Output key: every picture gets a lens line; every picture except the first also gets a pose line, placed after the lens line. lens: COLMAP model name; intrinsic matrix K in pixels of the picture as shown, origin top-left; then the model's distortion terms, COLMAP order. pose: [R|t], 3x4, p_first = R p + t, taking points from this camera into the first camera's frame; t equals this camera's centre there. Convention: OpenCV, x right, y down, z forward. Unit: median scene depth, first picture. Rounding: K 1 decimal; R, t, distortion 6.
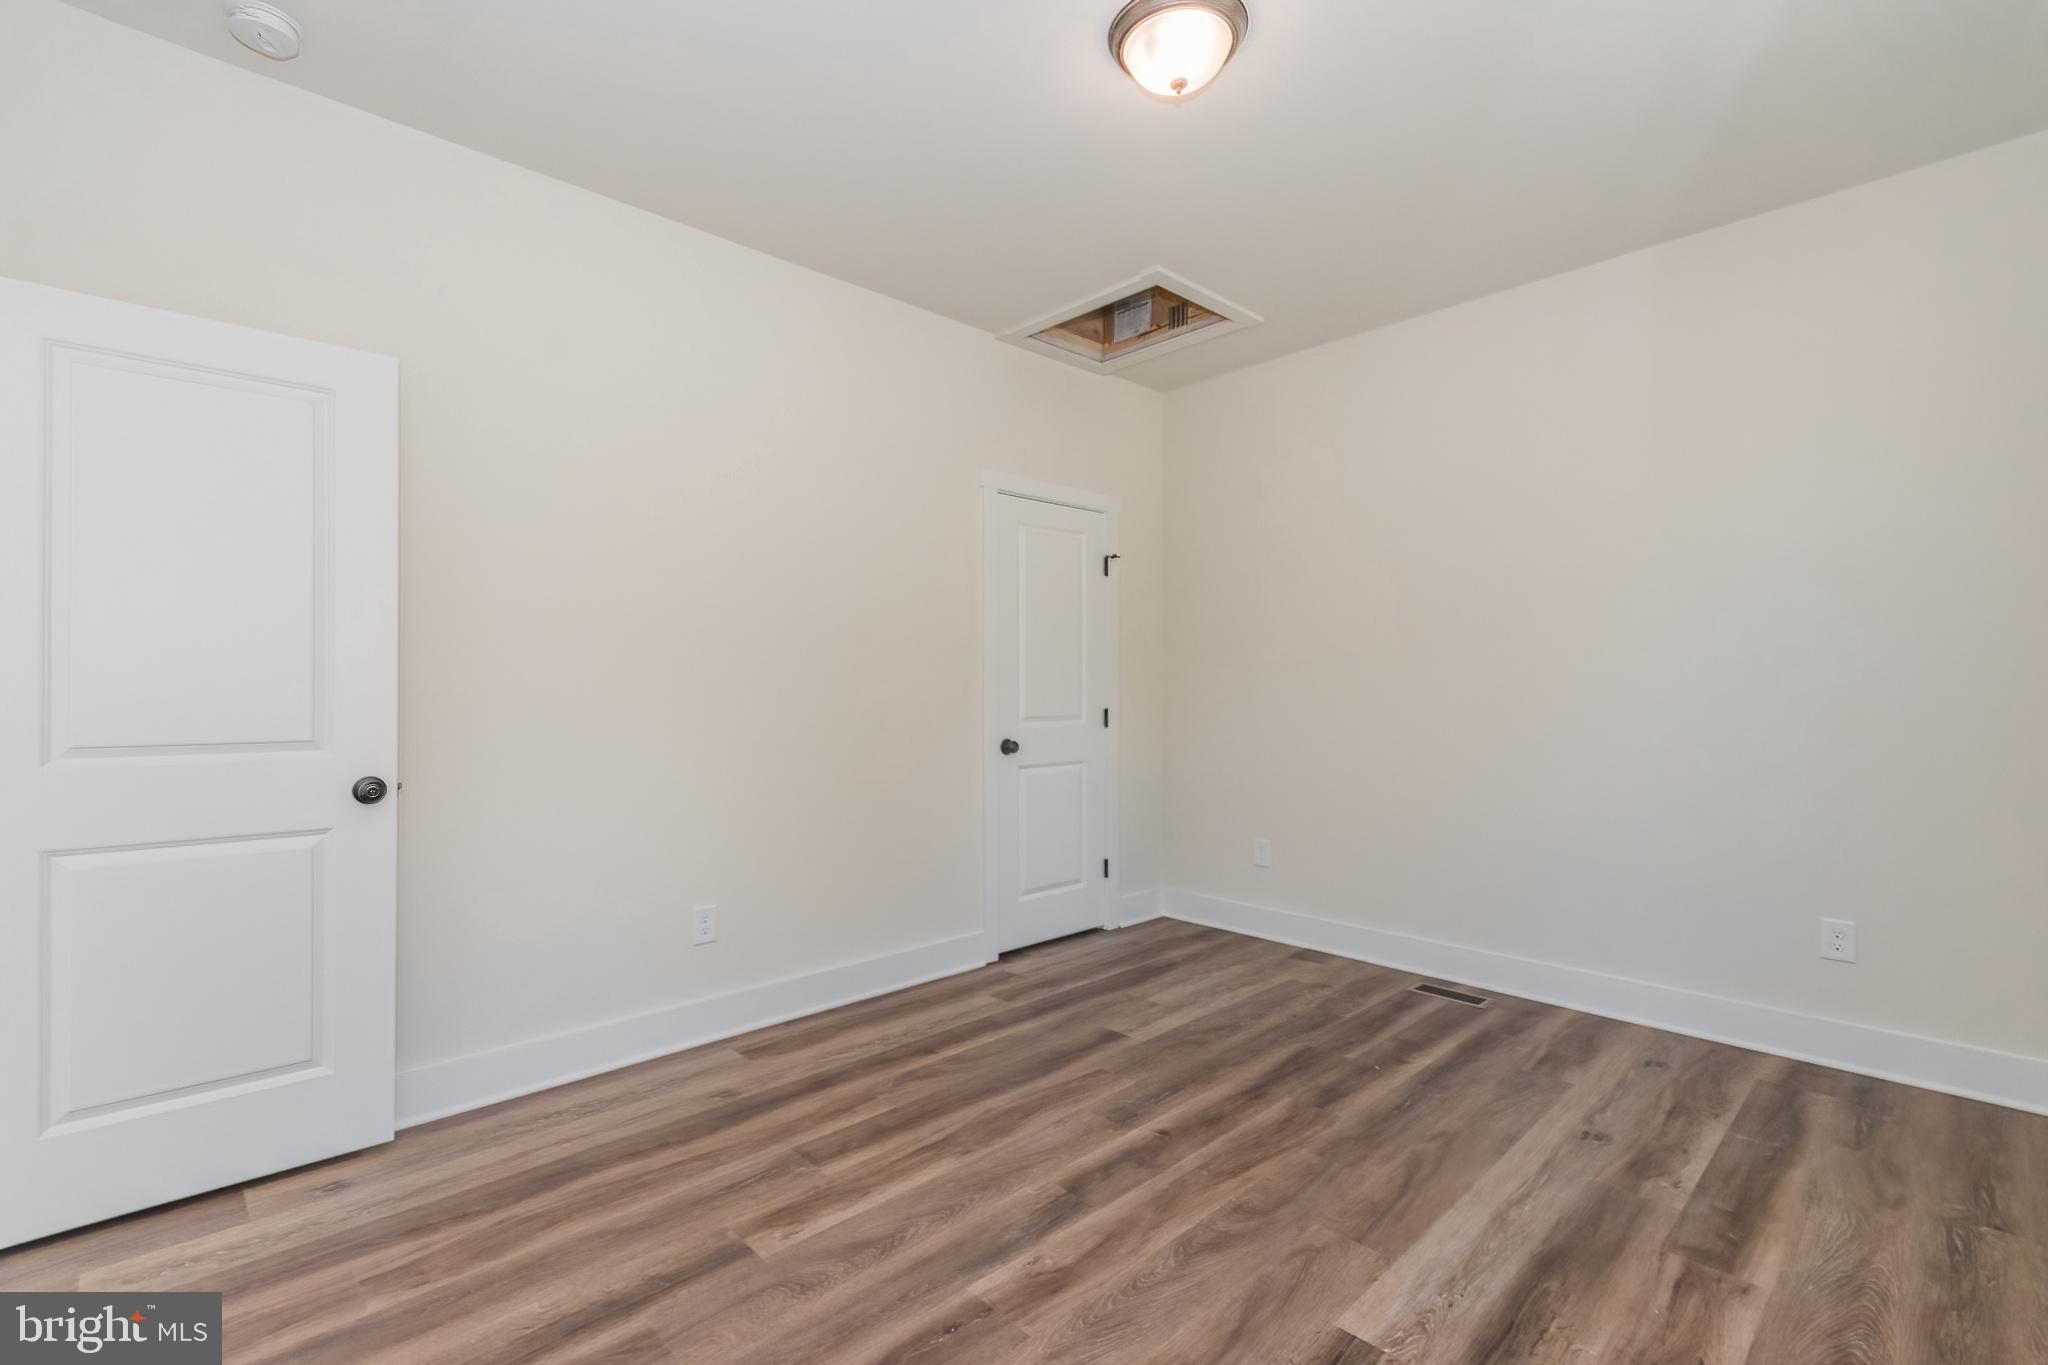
lens RADIAL K [[908.9, 0, 994.4], [0, 908.9, 685.8], [0, 0, 1]] dist [0.008096, -0.002564]
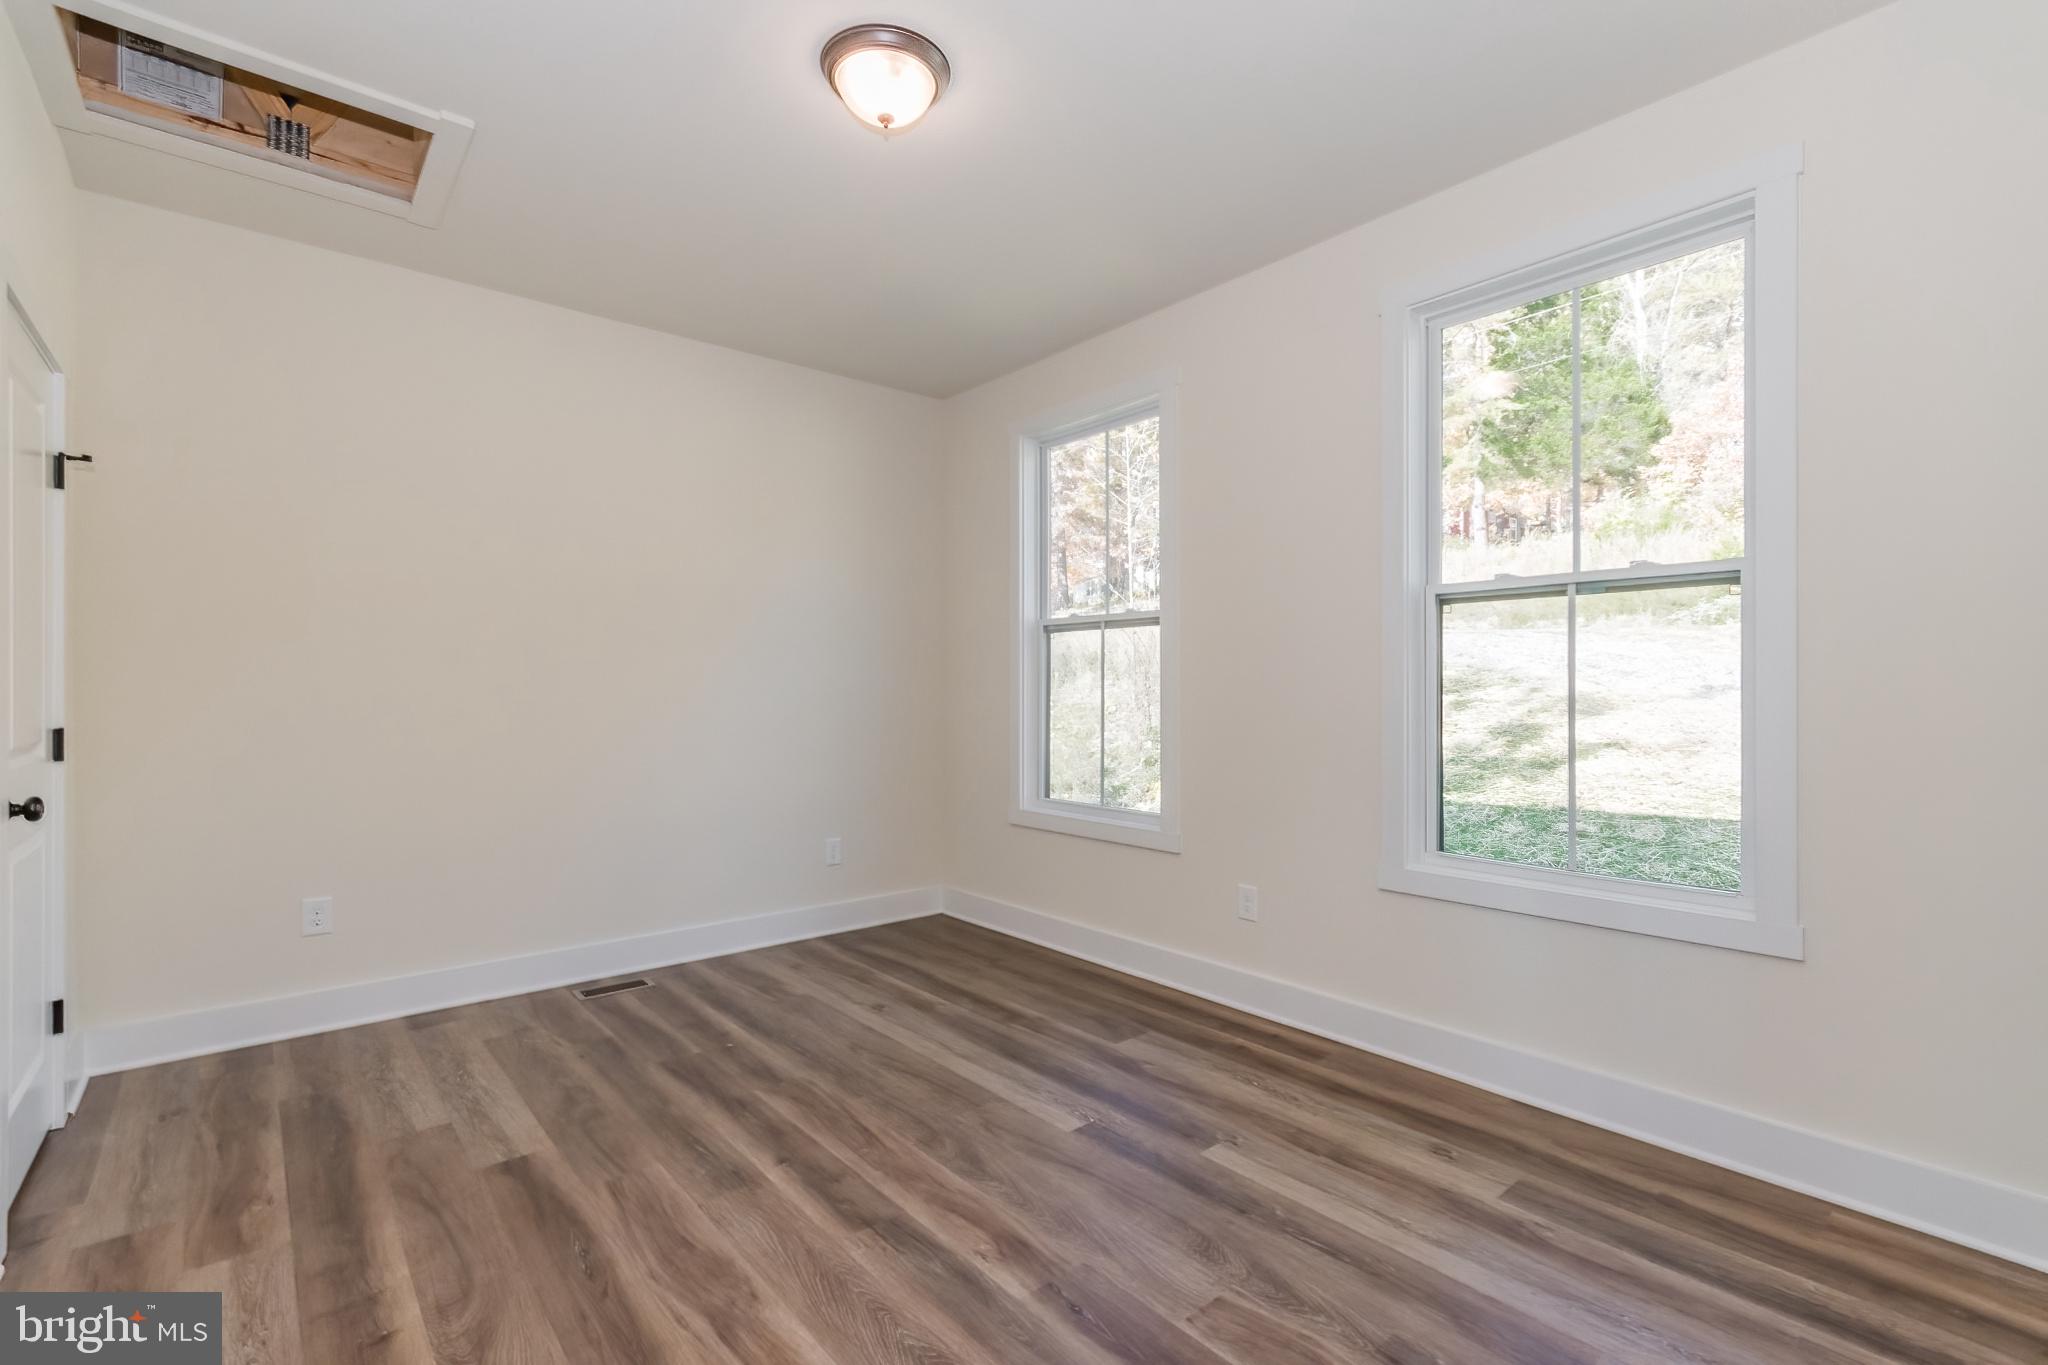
lens RADIAL K [[908.9, 0, 1030.6], [0, 908.9, 711.2], [0, 0, 1]] dist [0.008096, -0.002564]
pose [[0.045535, -0.023556, 0.998685, -0.725656], [-0.001505, 0.999719, 0.023649, -0.005701], [-0.998962, -0.002580, 0.045486, 0.674196]]
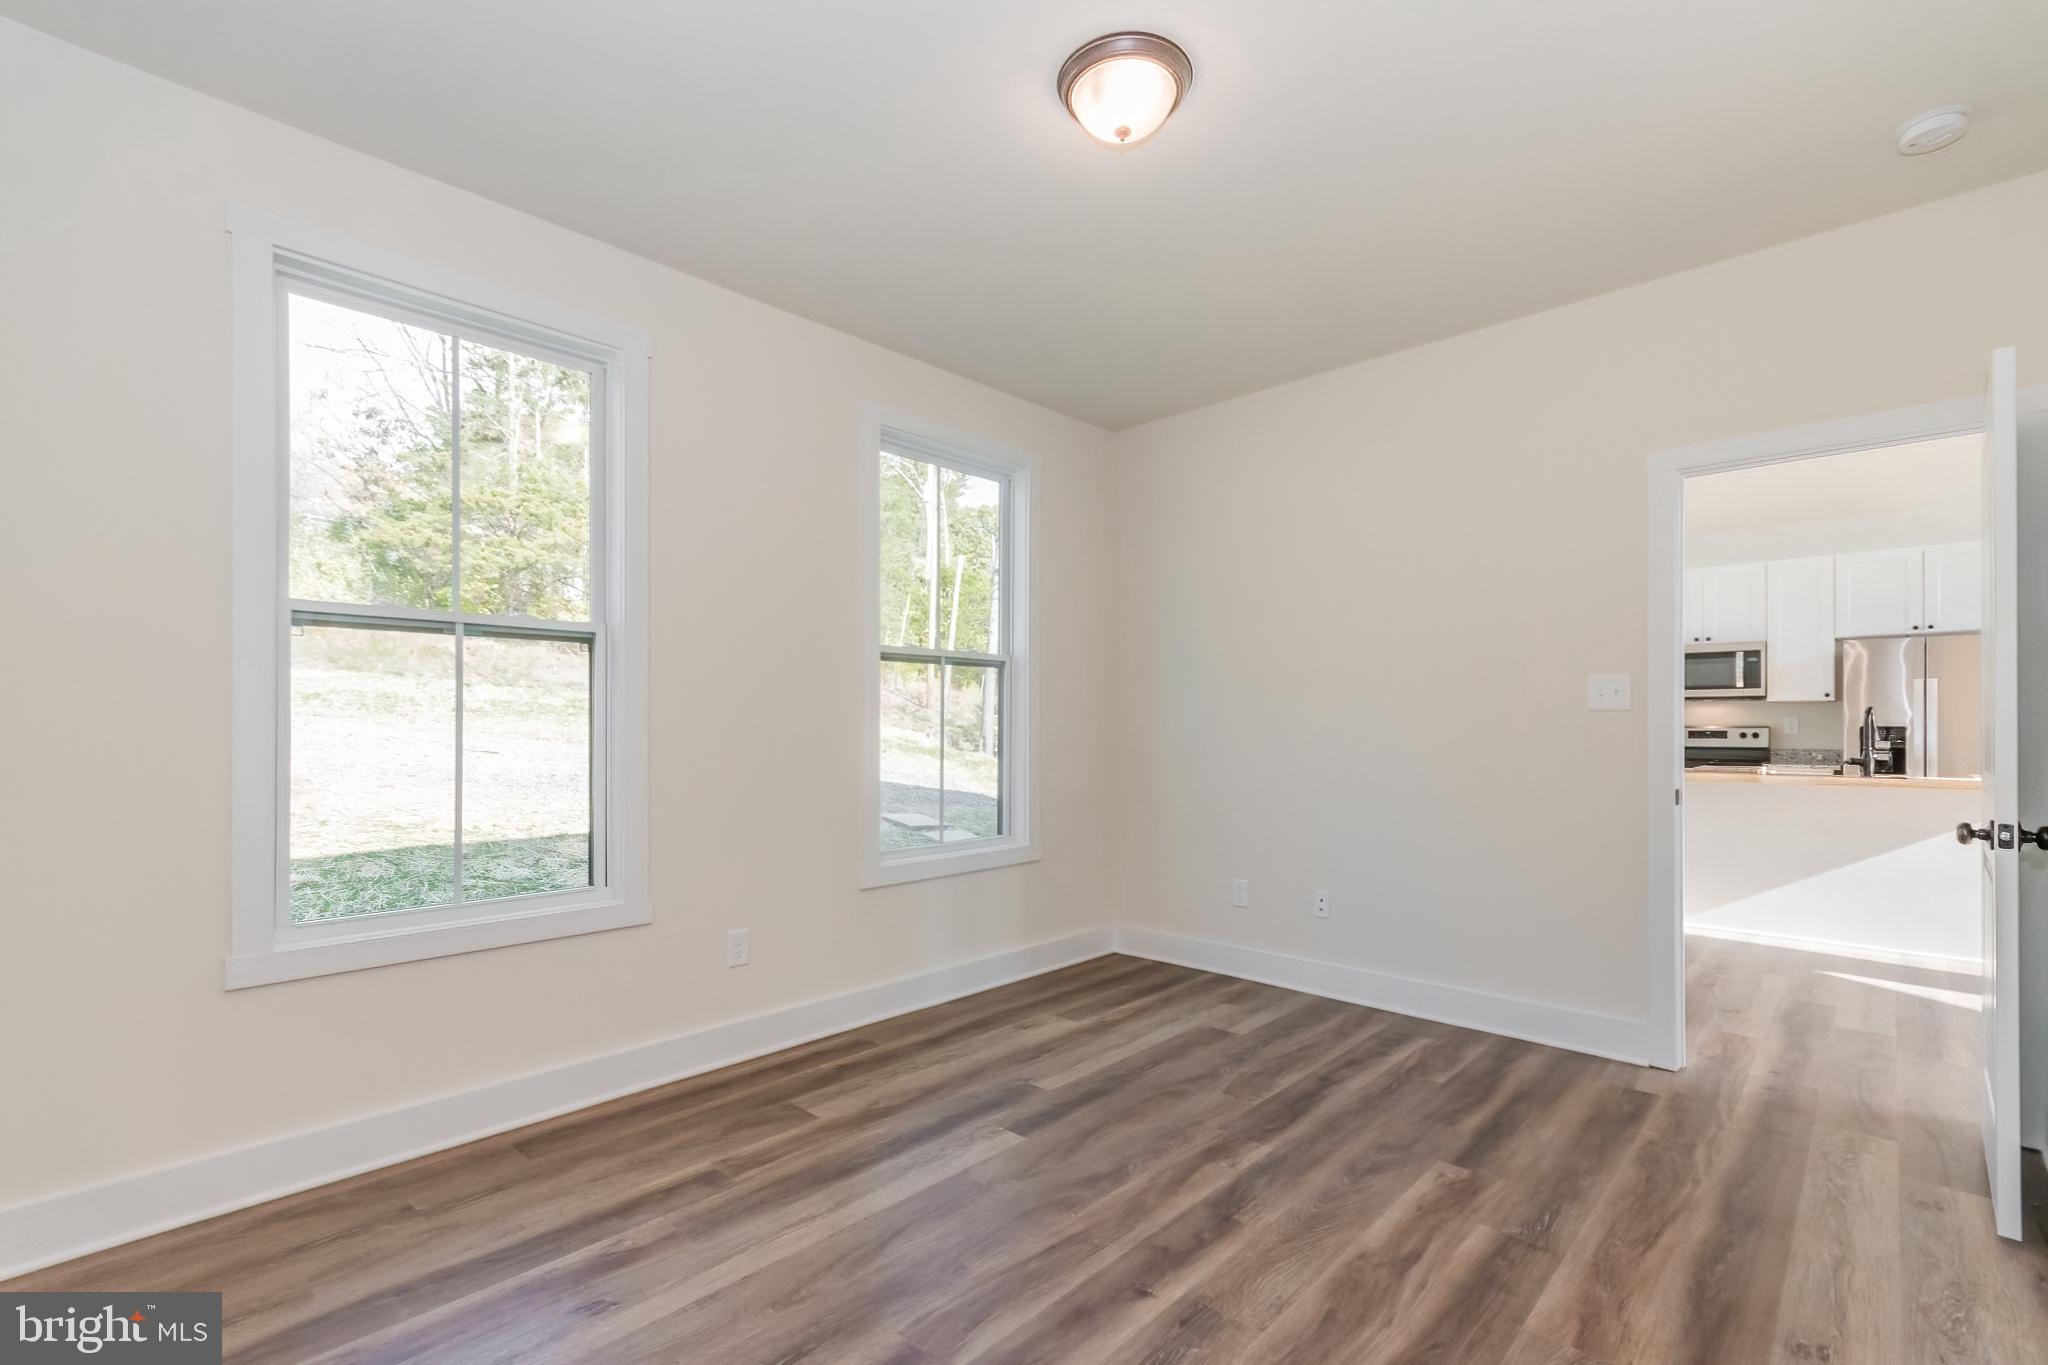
lens RADIAL K [[908.9, 0, 977.6], [0, 908.9, 729.2], [0, 0, 1]] dist [0.008096, -0.002564]
pose [[-0.999540, 0.002578, -0.030211, 0.340237], [0.002595, 0.999996, -0.000529, -0.000274], [0.030210, -0.000608, -0.999543, 1.731655]]
